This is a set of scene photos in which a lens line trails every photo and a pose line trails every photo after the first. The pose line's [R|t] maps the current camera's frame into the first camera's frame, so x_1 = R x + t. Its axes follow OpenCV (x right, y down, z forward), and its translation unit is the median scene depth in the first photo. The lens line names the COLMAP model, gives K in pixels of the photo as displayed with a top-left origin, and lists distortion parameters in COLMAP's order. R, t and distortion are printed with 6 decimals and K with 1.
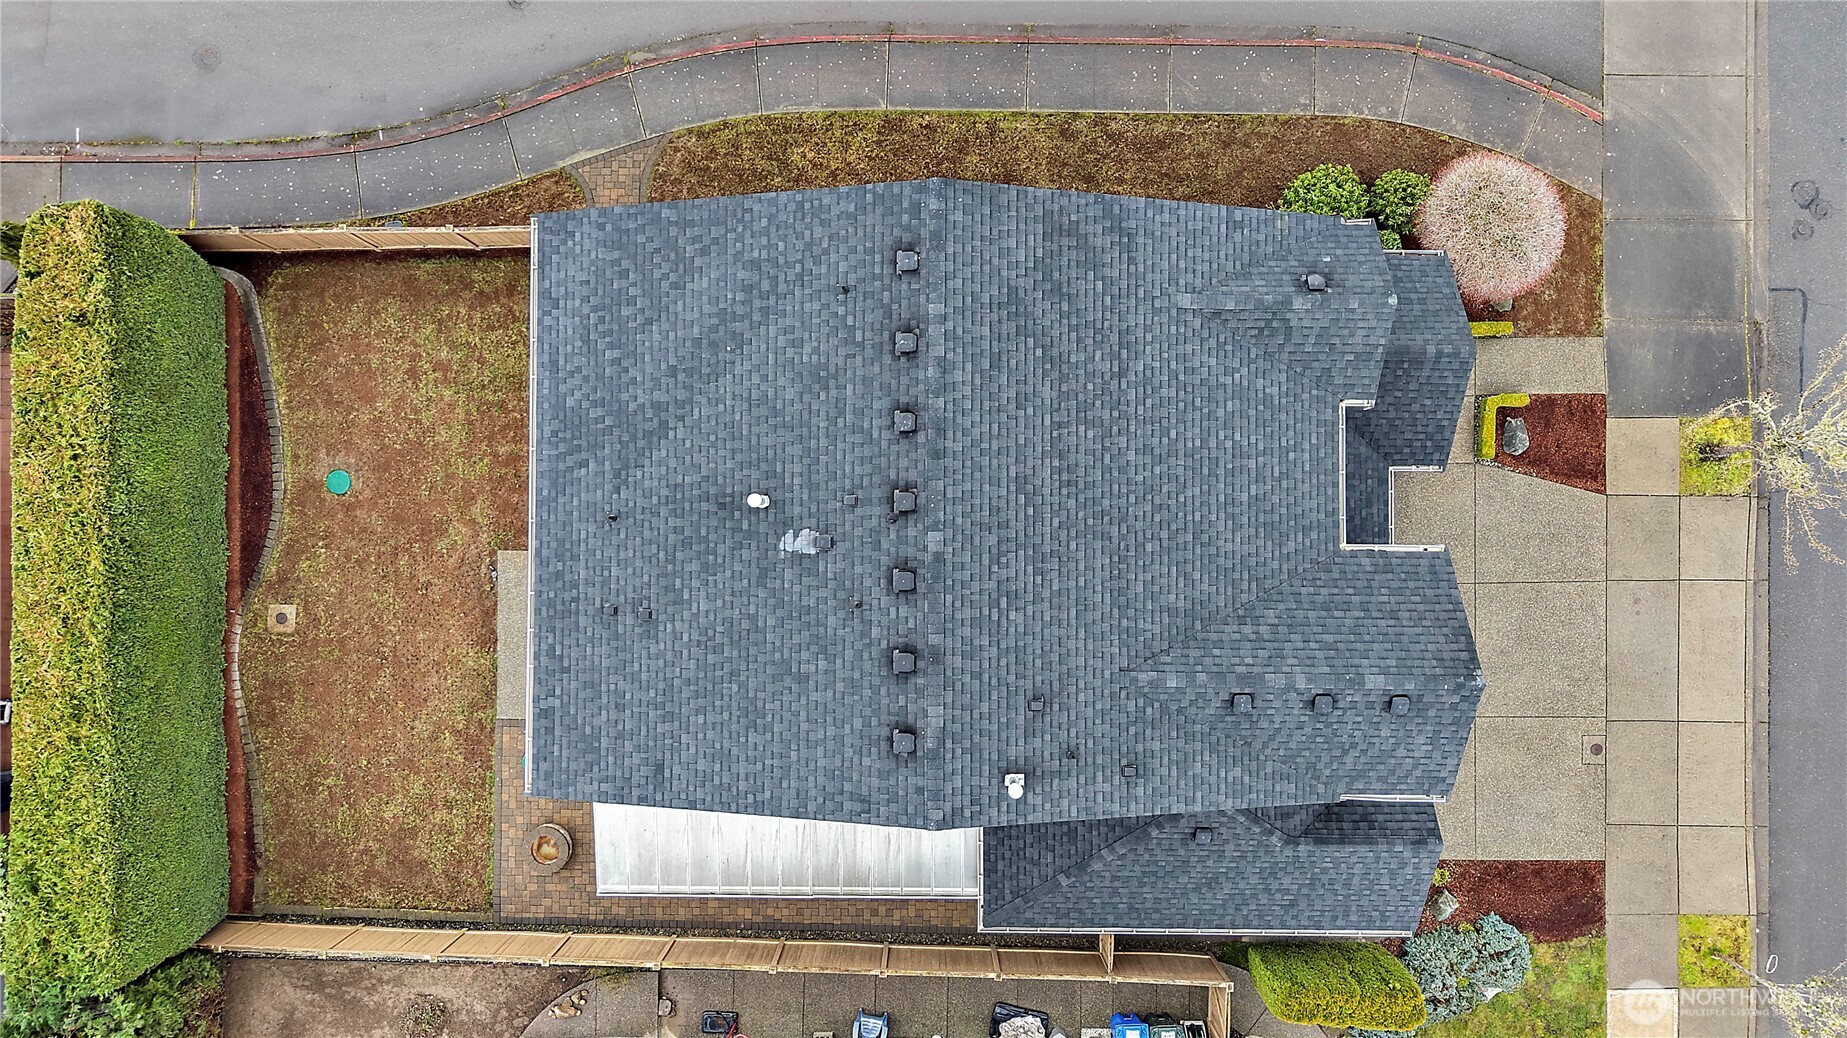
lens RADIAL K [[1249.0, 0, 930.0], [0, 1249.0, 510.5], [0, 0, 1]] dist [0.064014, -0.093738]
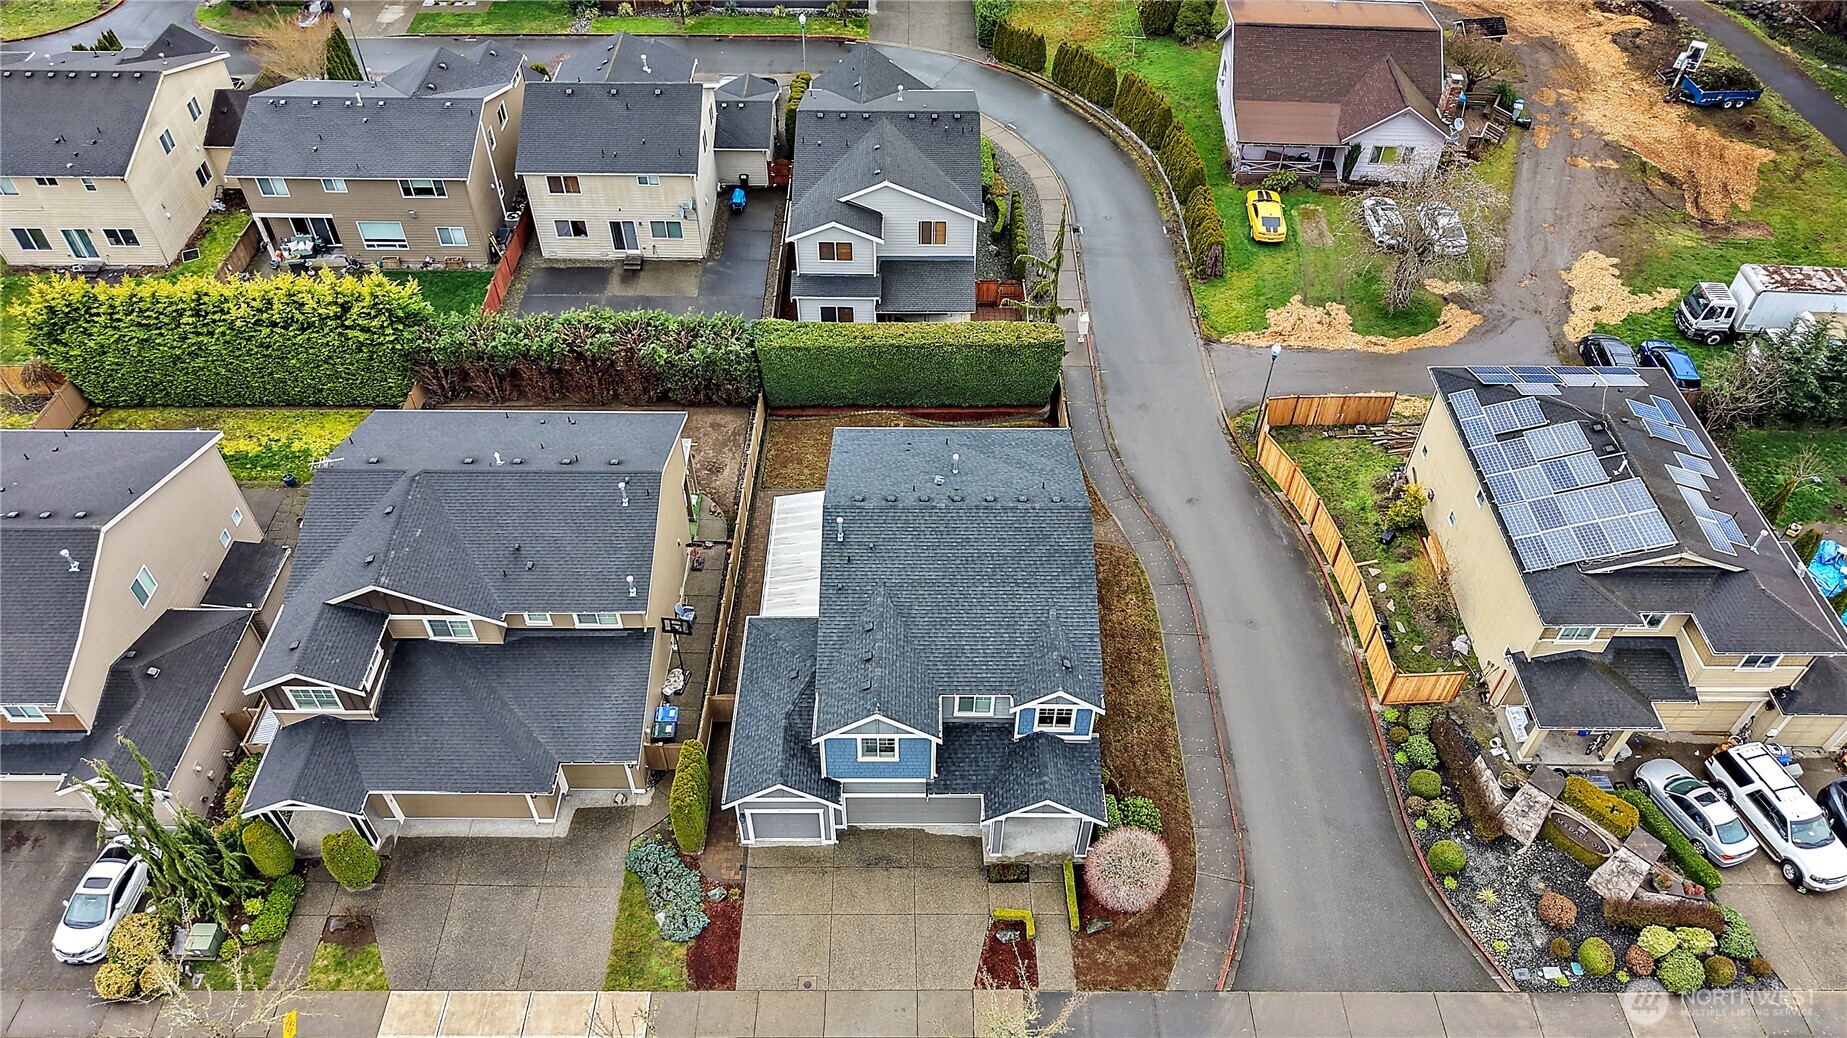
lens RADIAL K [[1264.1, 0, 923.5], [0, 1264.1, 519.0], [0, 0, 1]] dist [0.021547, -0.003739]
pose [[0.008539, 0.711864, -0.702265, 1.216106], [-0.999849, 0.016697, 0.004768, 0.030633], [0.015120, 0.702119, 0.711899, -0.503016]]
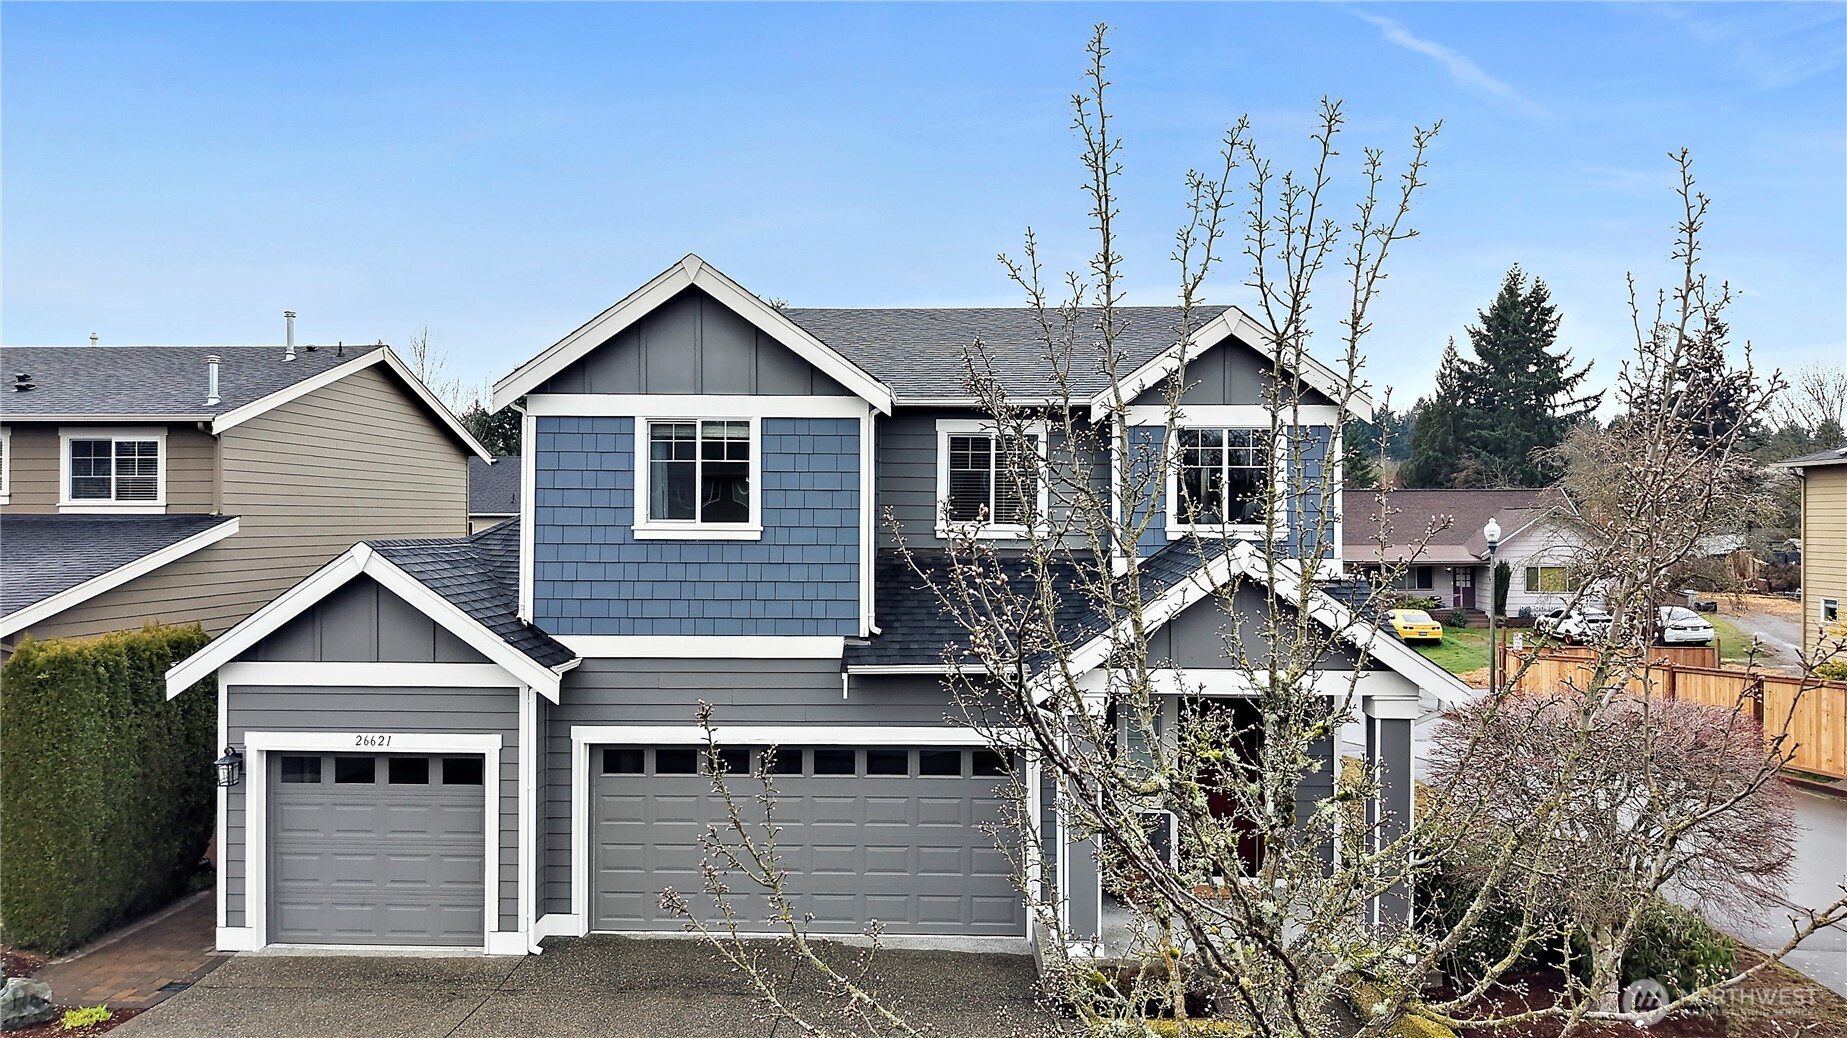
lens RADIAL K [[1249.6, 0, 950.4], [0, 1249.6, 497.0], [0, 0, 1]] dist [-0.005222, -0.003820]
pose [[-0.014360, -0.003539, -0.999891, 0.824264], [-0.999627, 0.023298, 0.014274, -0.010144], [0.023245, 0.999722, -0.003872, 0.823112]]
